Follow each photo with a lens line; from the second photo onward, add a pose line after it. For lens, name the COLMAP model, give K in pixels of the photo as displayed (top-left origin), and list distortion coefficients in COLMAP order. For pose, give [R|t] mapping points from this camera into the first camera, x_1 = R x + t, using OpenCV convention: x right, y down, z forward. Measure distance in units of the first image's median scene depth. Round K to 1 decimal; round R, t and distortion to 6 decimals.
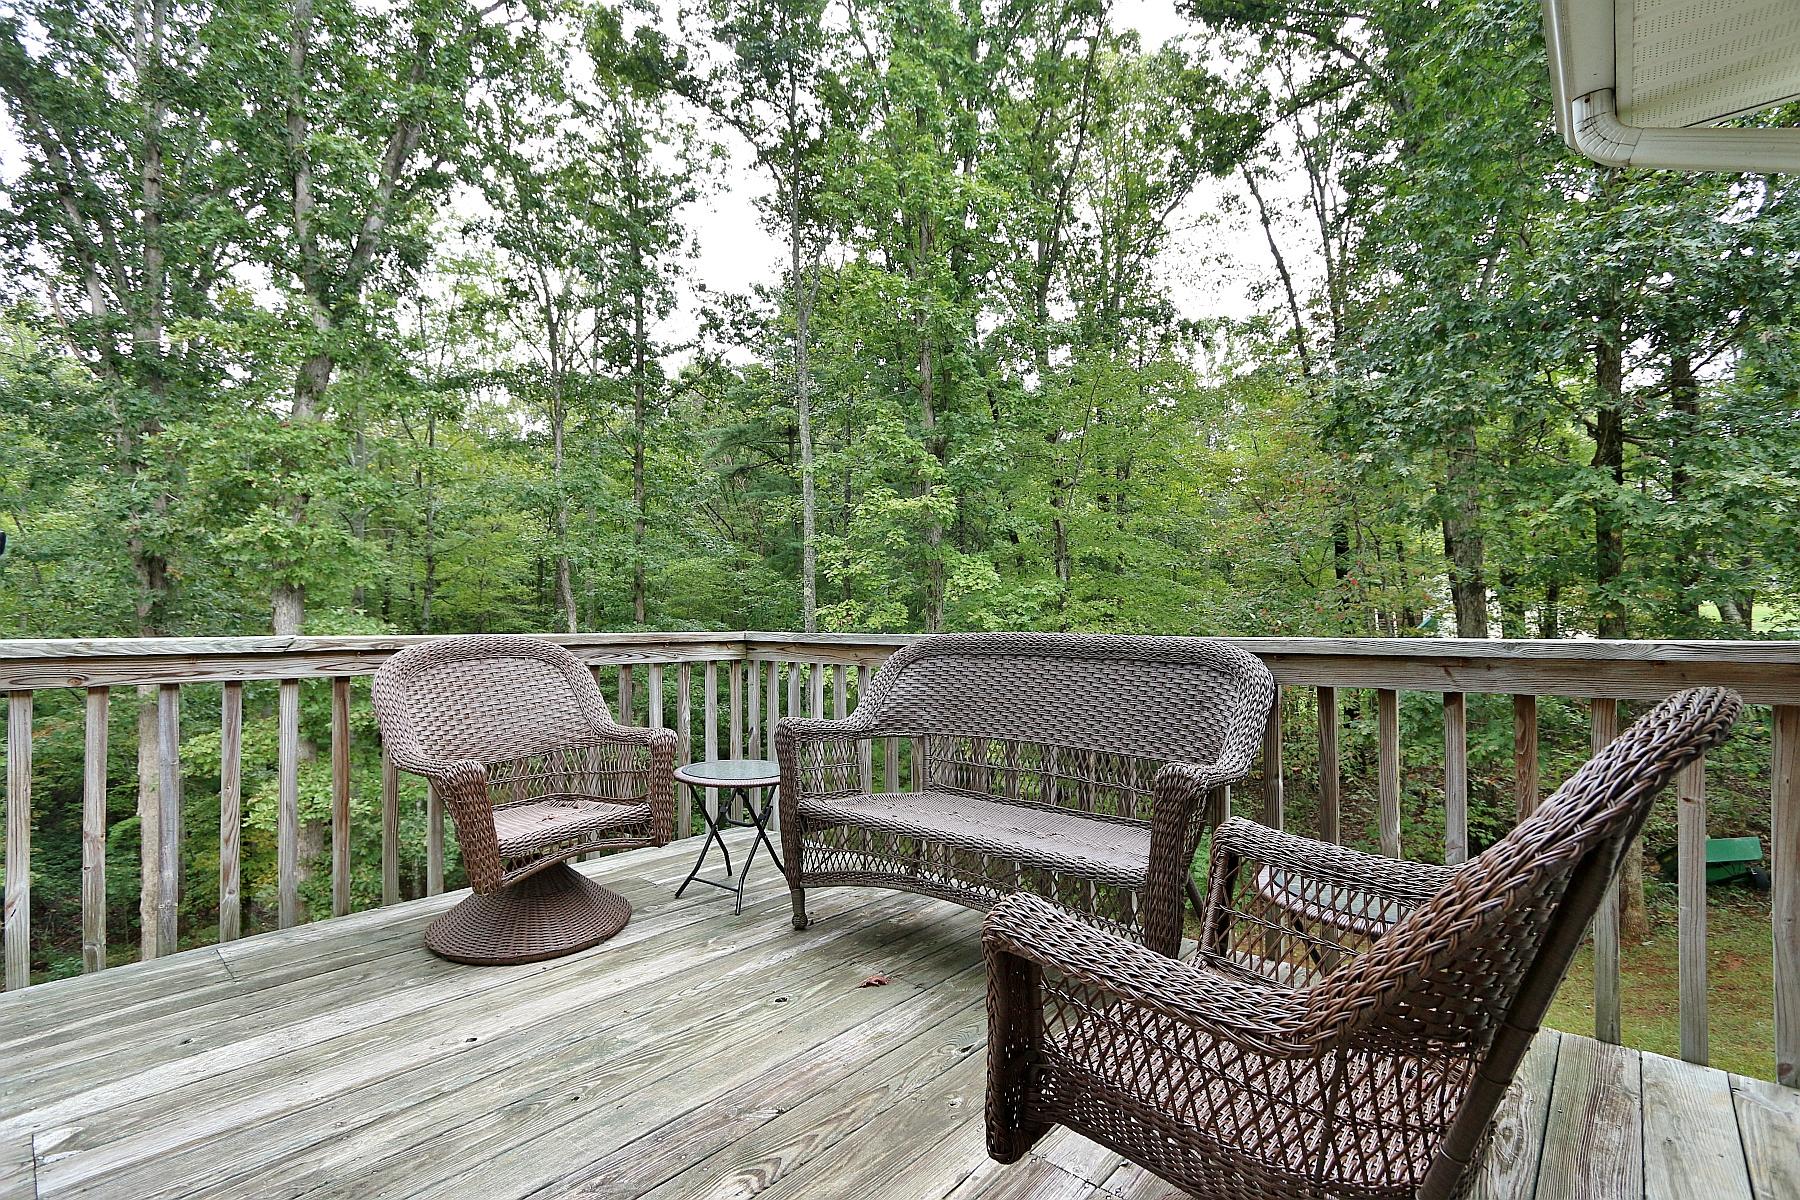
lens RADIAL K [[826.2, 0, 912.9], [0, 826.2, 600.5], [0, 0, 1]] dist [-0.019193, 0.003585]
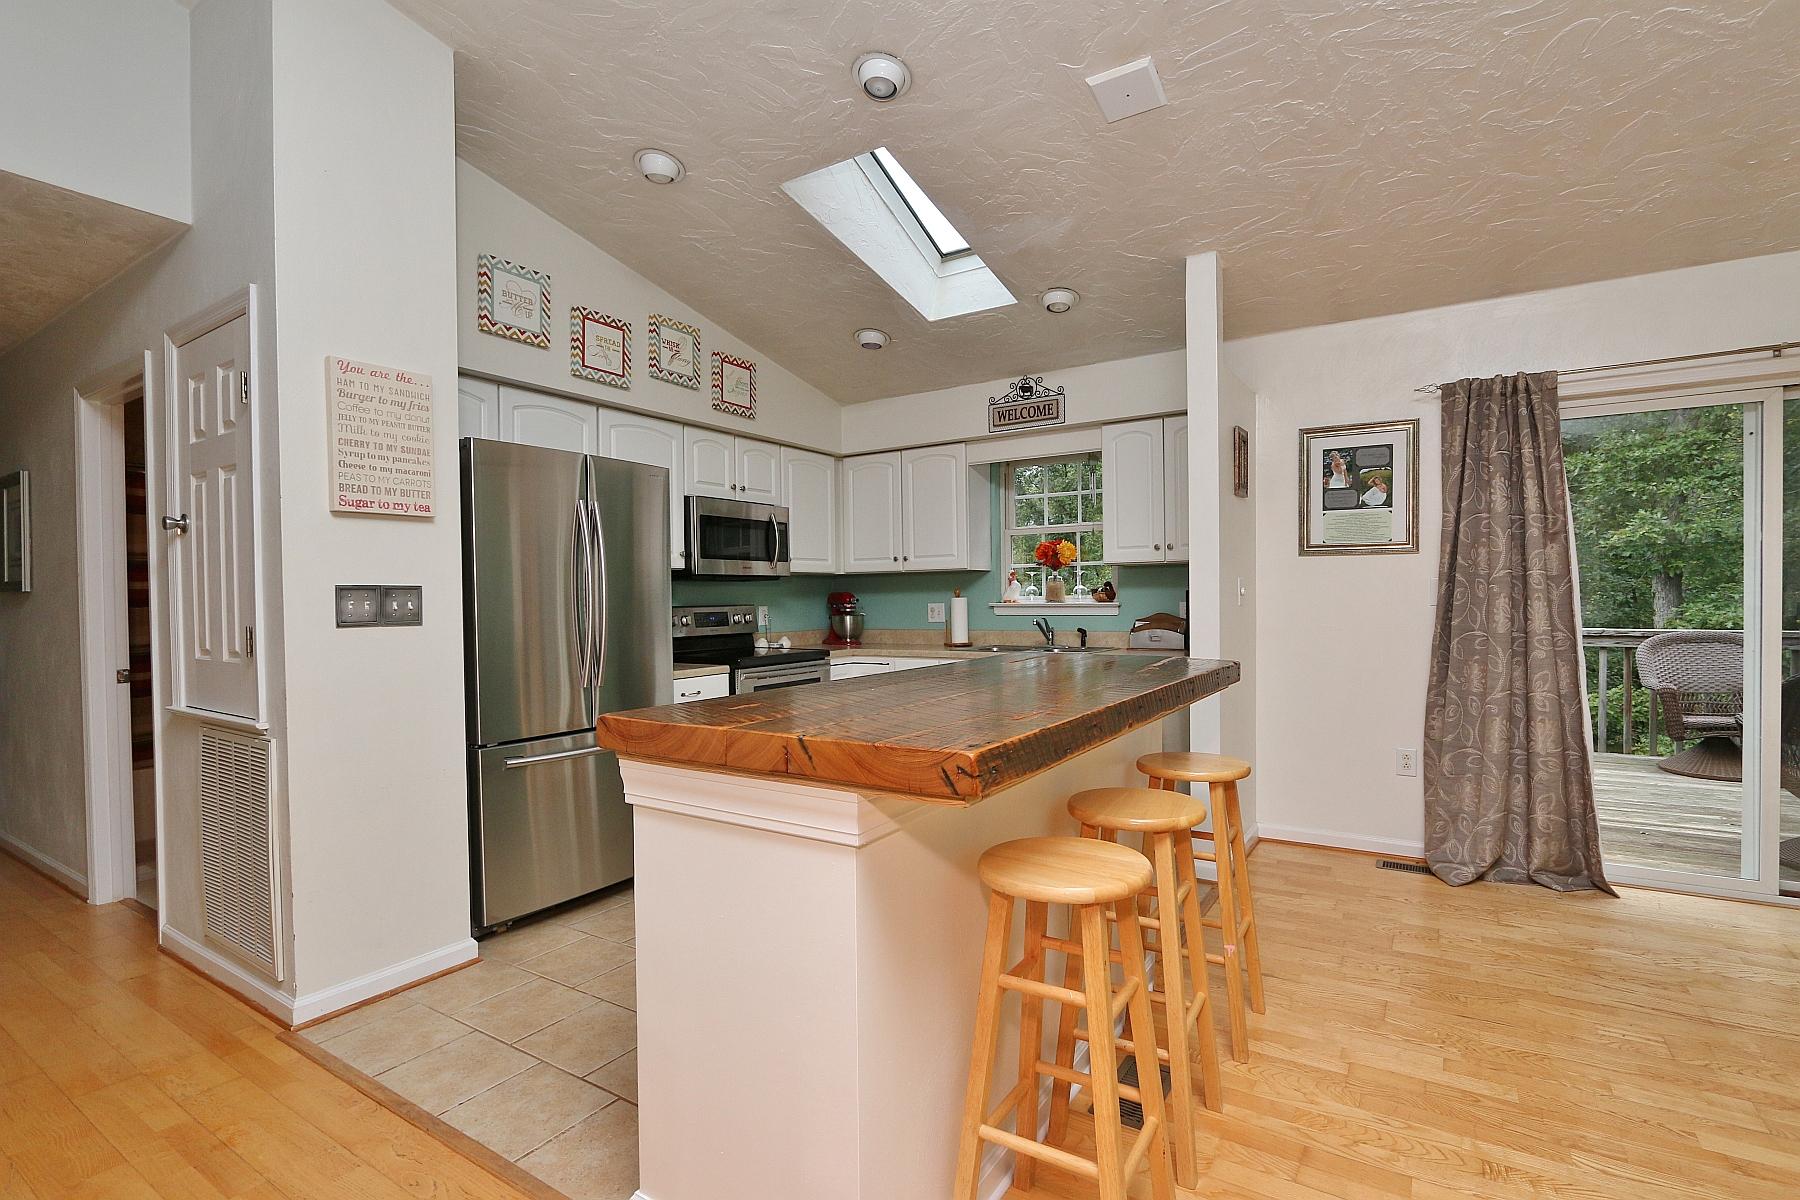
lens RADIAL K [[826.2, 0, 900.3], [0, 826.2, 615.1], [0, 0, 1]] dist [-0.019193, 0.003585]
pose [[0.135121, 0.021586, -0.990594, 0.258372], [0.030812, 0.999188, 0.025976, -0.023605], [0.990350, -0.034032, 0.134346, -0.260799]]
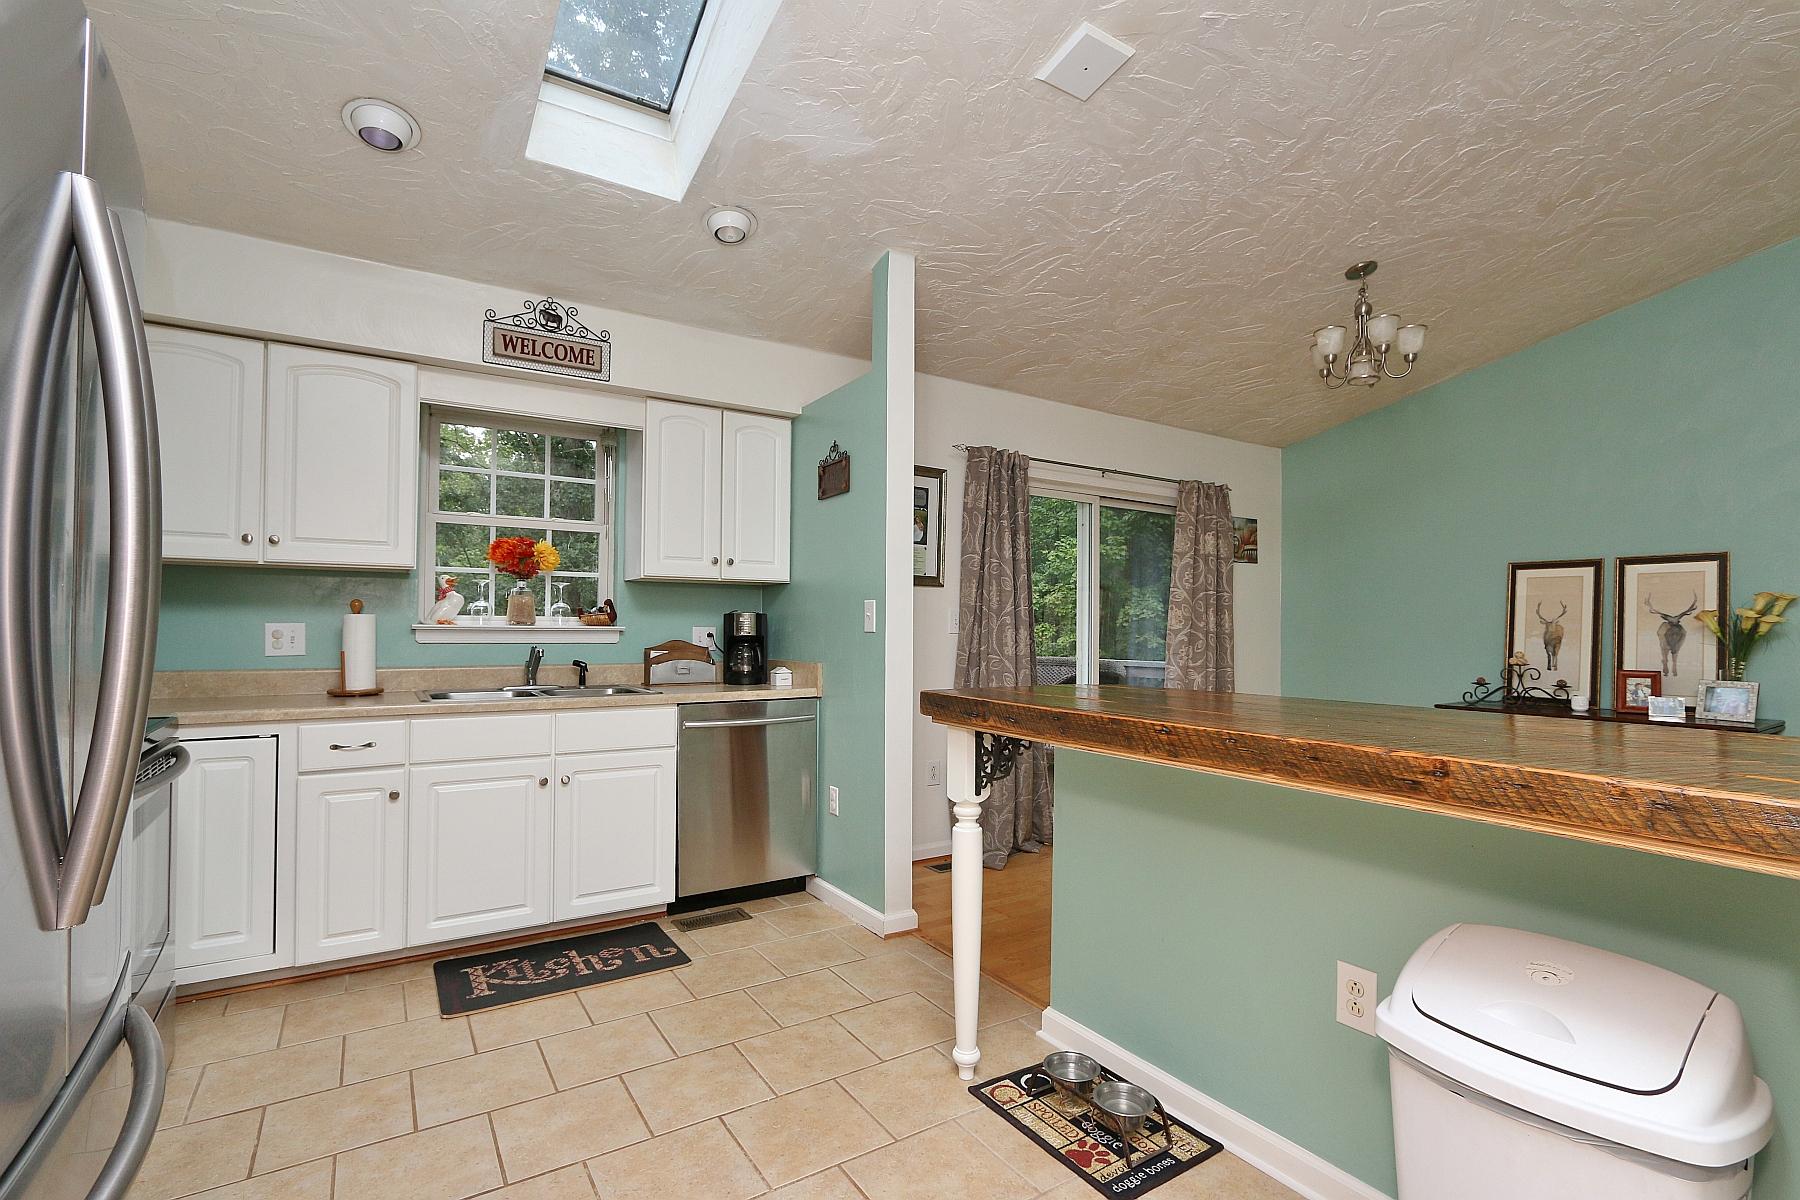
lens RADIAL K [[826.2, 0, 898.6], [0, 826.2, 617.4], [0, 0, 1]] dist [-0.019193, 0.003585]
pose [[0.957599, 0.007339, -0.288011, 0.090657], [-0.005488, 0.999959, 0.007234, -0.022554], [0.288052, -0.005347, 0.957600, -0.357430]]
